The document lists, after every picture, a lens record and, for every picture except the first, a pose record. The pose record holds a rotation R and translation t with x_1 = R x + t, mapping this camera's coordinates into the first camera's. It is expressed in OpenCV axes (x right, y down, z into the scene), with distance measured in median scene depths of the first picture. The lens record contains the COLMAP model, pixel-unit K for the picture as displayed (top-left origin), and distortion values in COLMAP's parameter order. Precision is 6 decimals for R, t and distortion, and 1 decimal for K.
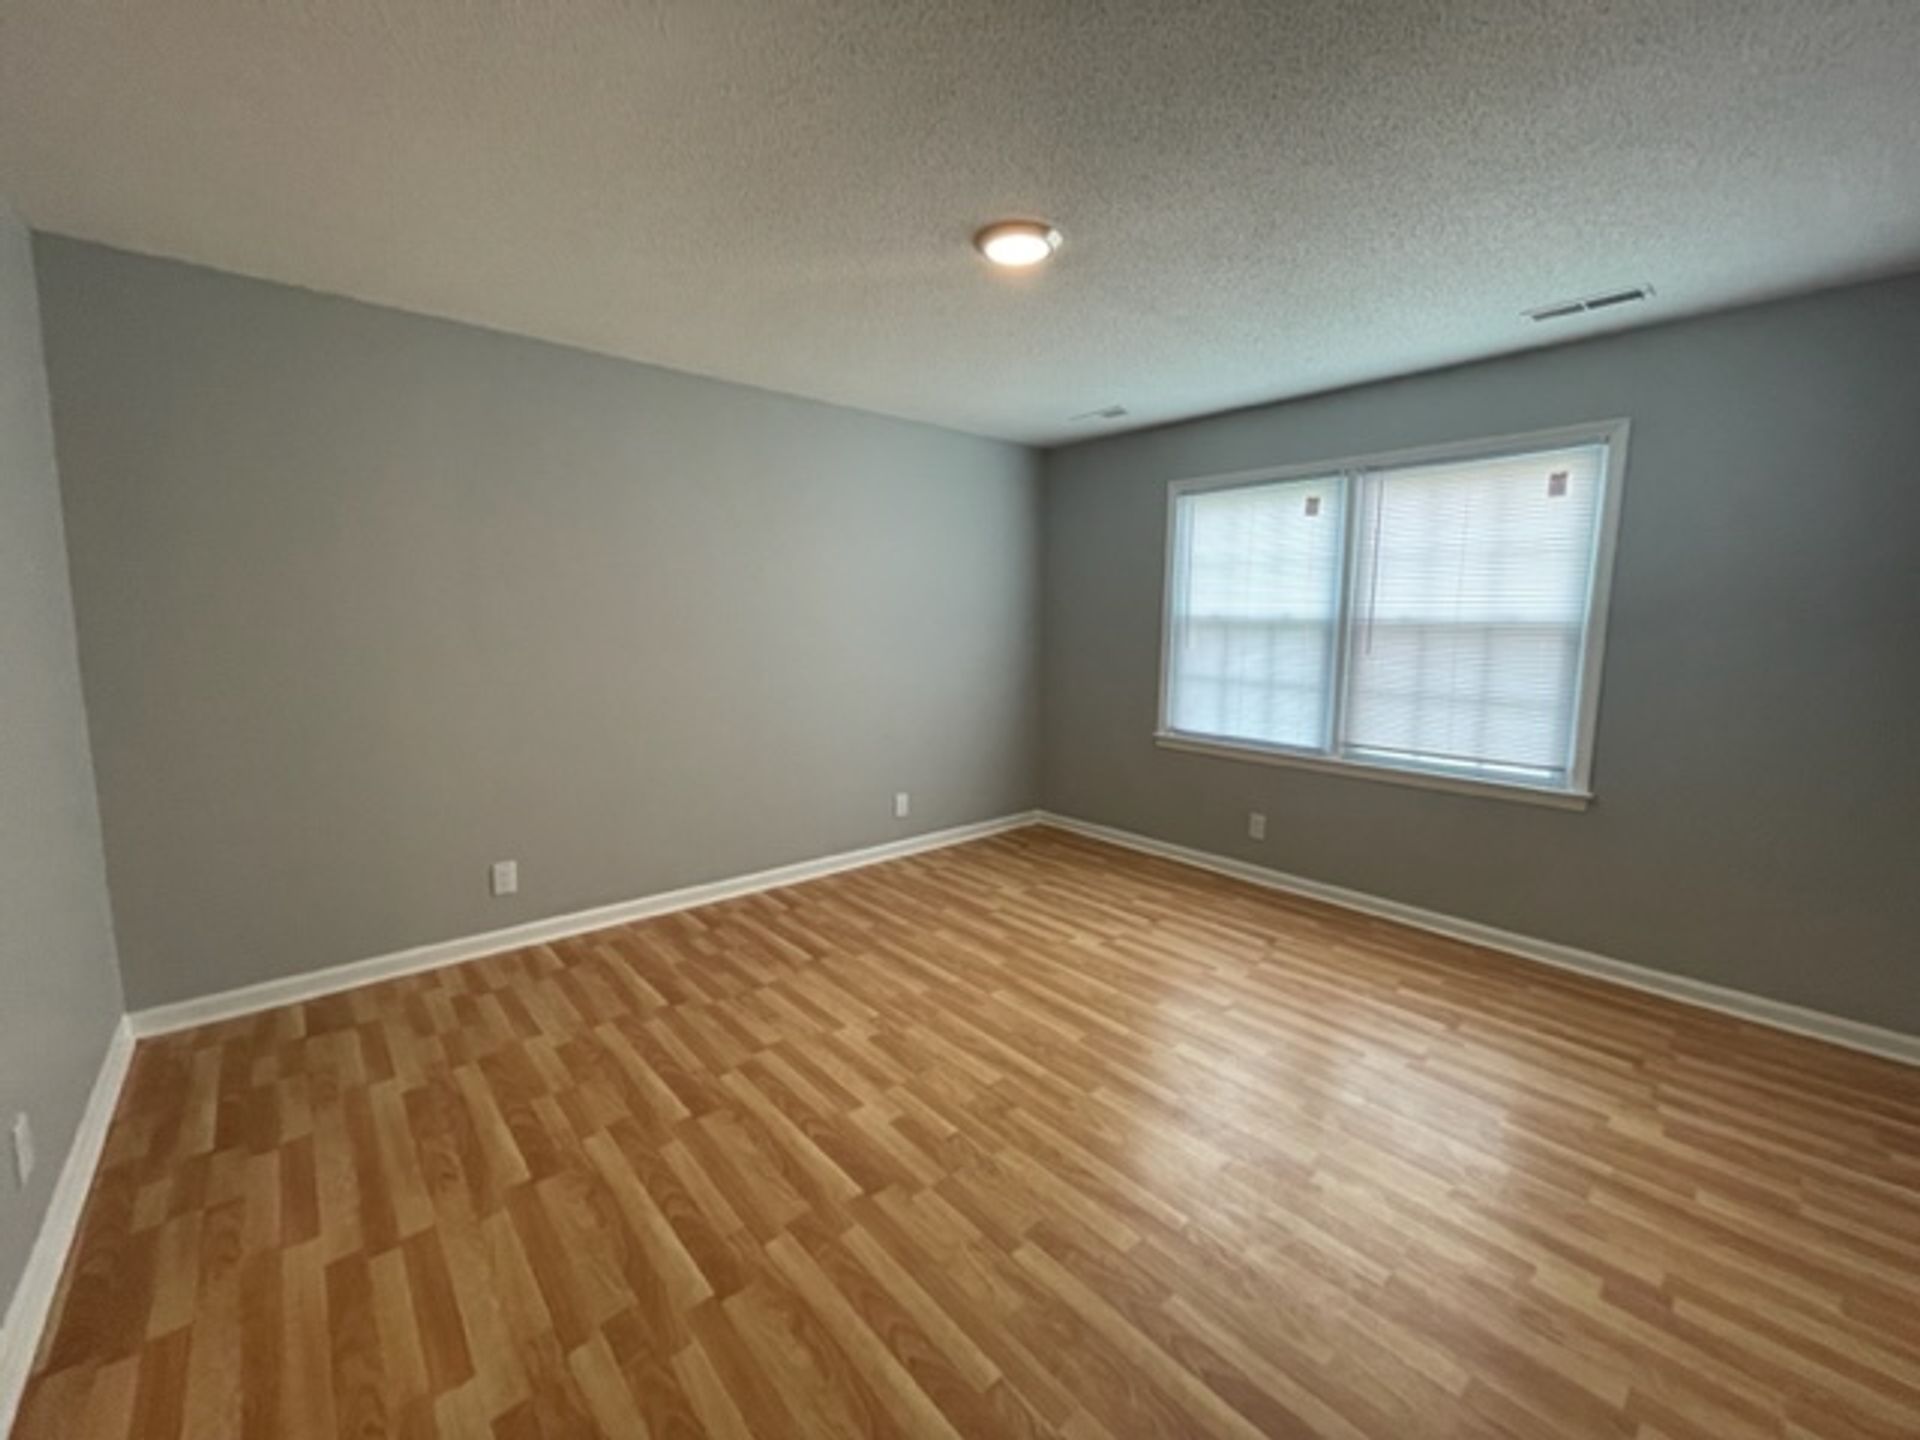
lens RADIAL K [[791.8, 0, 947.7], [0, 791.8, 702.6], [0, 0, 1]] dist [0.000048, 0.000096]
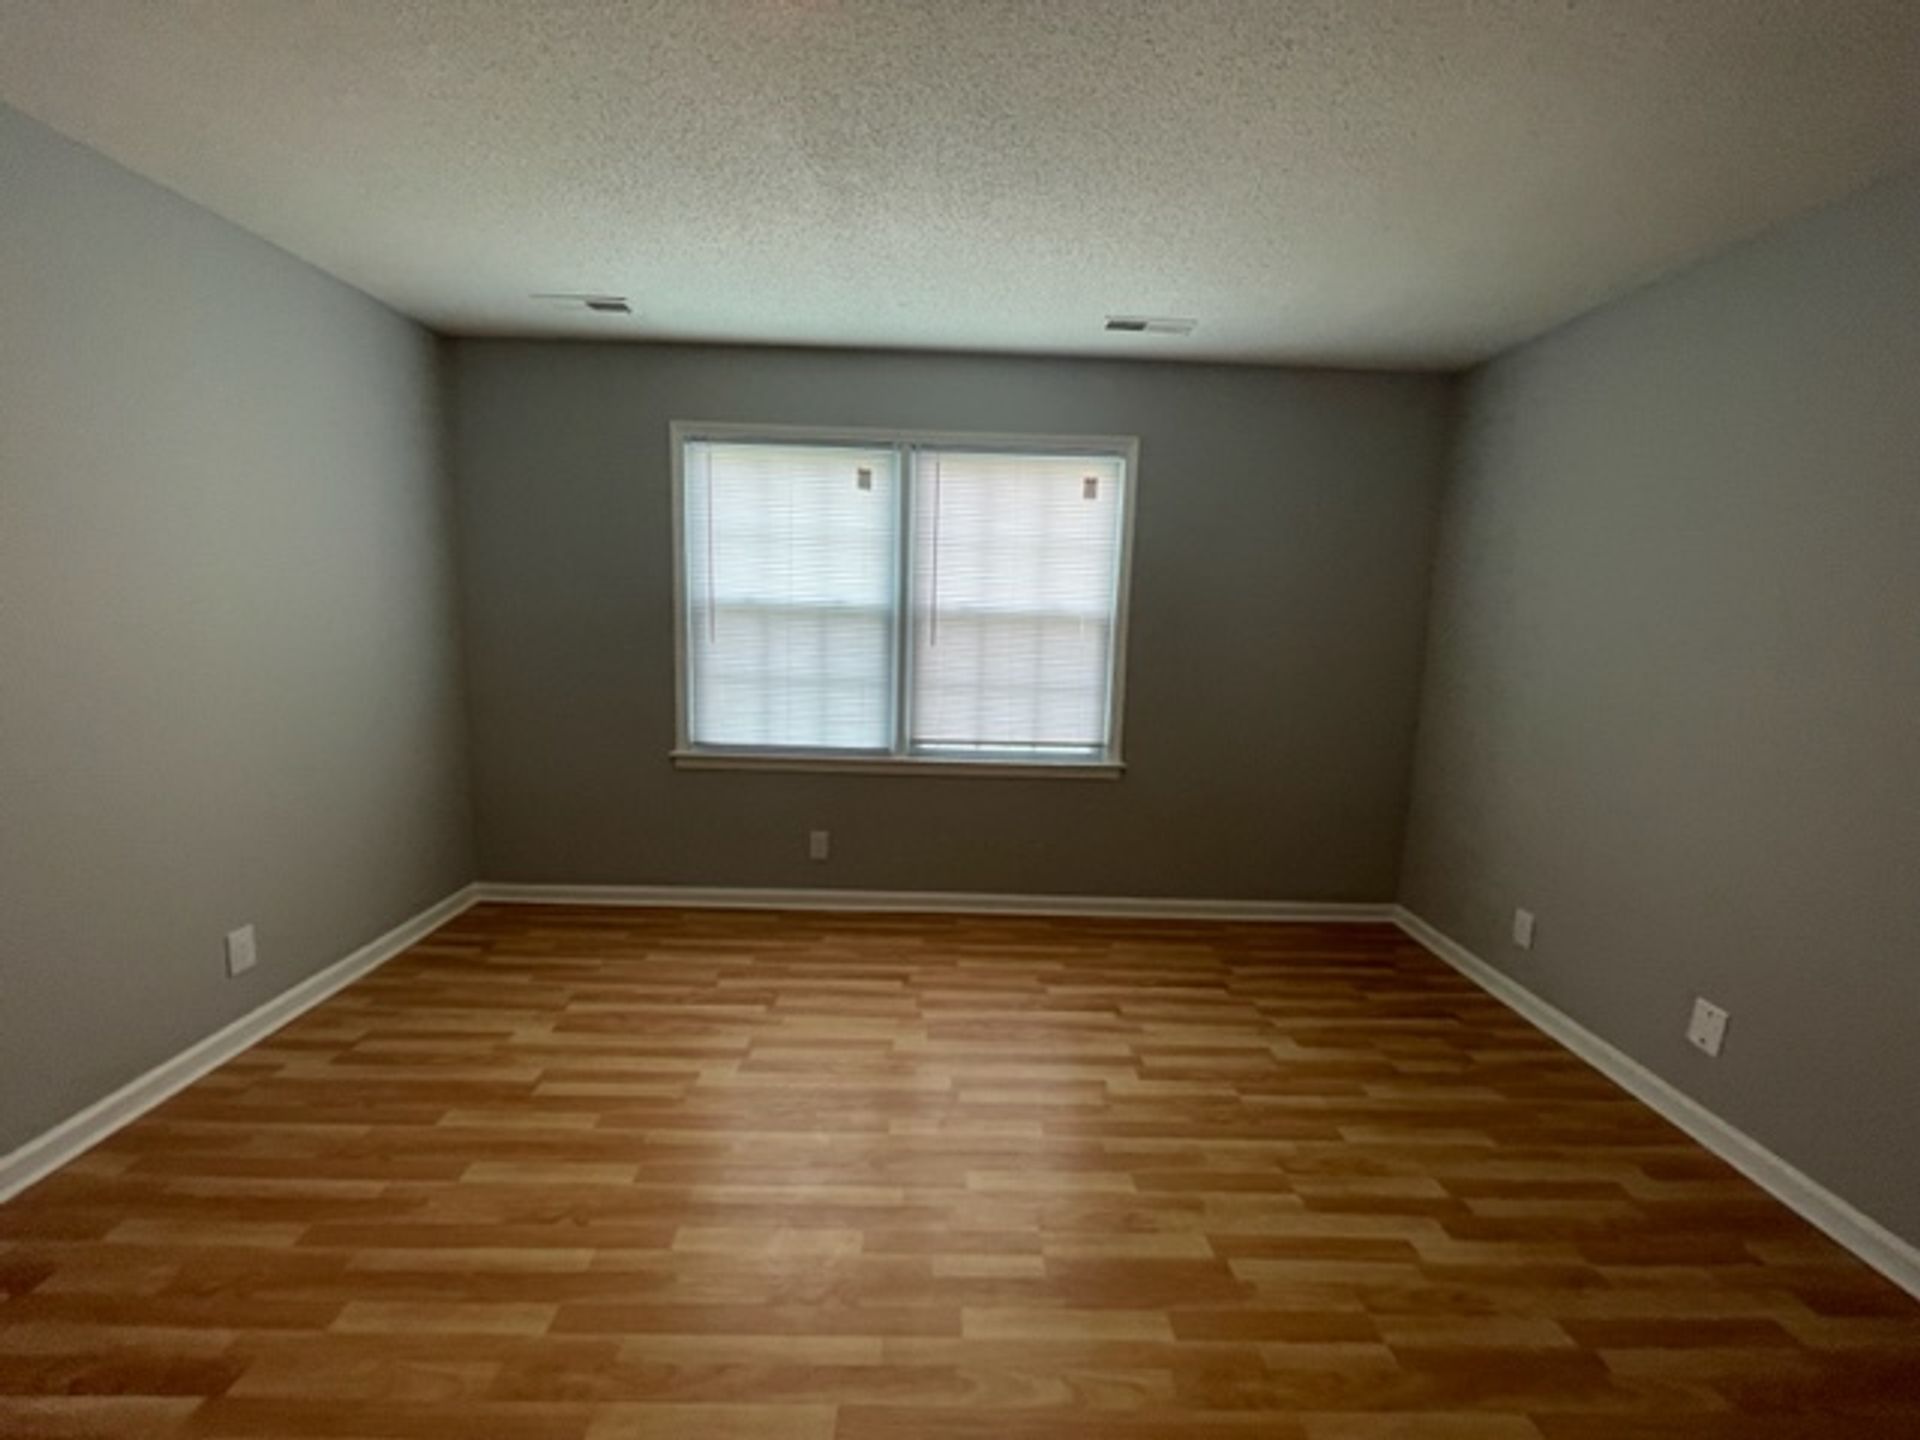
lens RADIAL K [[791.8, 0, 967.7], [0, 791.8, 708.3], [0, 0, 1]] dist [0.000048, 0.000096]
pose [[0.640290, -0.087470, 0.763137, -0.174078], [0.061221, 0.996146, 0.062812, -0.043090], [-0.765690, 0.006502, 0.643177, 0.362607]]
